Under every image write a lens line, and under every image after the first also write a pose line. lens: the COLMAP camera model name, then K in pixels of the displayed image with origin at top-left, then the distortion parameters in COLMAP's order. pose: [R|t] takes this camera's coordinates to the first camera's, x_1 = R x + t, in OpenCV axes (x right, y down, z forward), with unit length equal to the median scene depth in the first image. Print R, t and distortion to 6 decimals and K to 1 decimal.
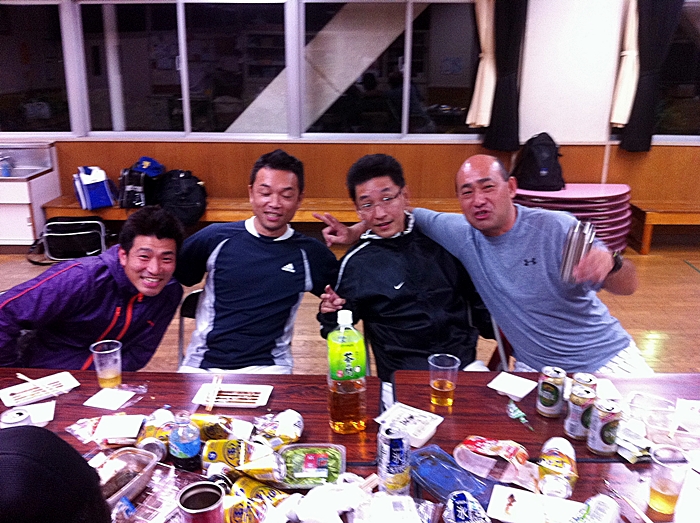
lens RADIAL K [[672.3, 0, 349.2], [0, 672.3, 269.4], [0, 0, 1]] dist [0.078453, -0.259620]
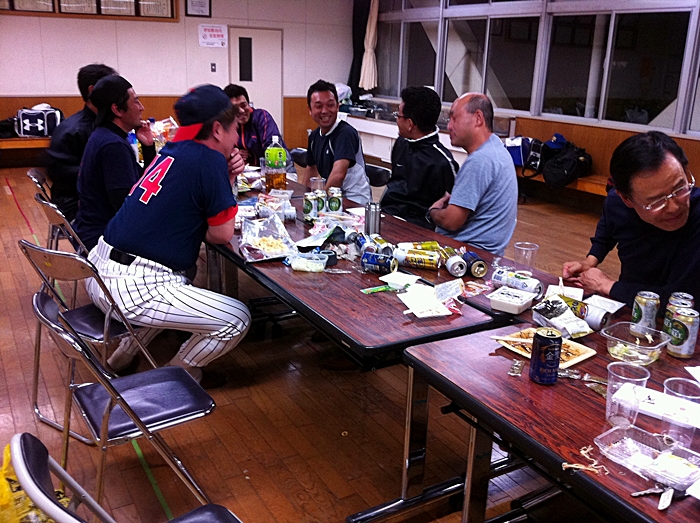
lens RADIAL K [[672.3, 0, 349.2], [0, 672.3, 269.4], [0, 0, 1]] dist [0.078453, -0.259620]
pose [[0.527769, 0.267707, -0.806097, 0.592805], [-0.281435, 0.950539, 0.131415, 0.023827], [0.801408, 0.157507, 0.577007, -0.034053]]
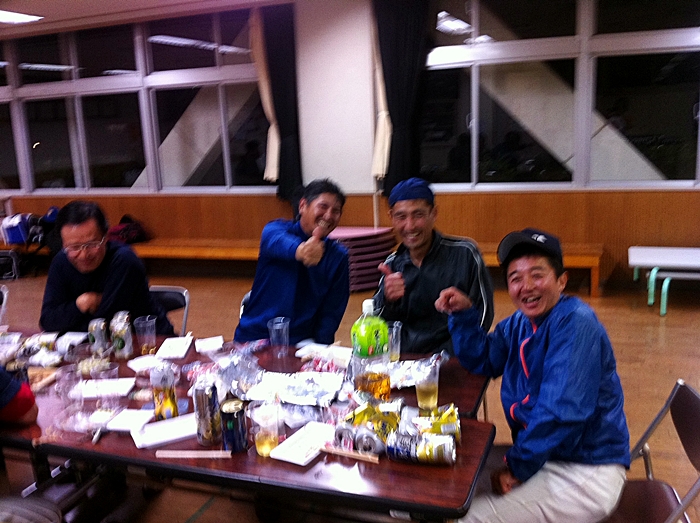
lens RADIAL K [[672.3, 0, 349.2], [0, 672.3, 269.4], [0, 0, 1]] dist [0.078453, -0.259620]
pose [[0.943970, 0.022178, -0.329284, 0.724495], [-0.045816, 0.996885, -0.064201, 0.023795], [0.326834, 0.075691, 0.942046, -0.106602]]
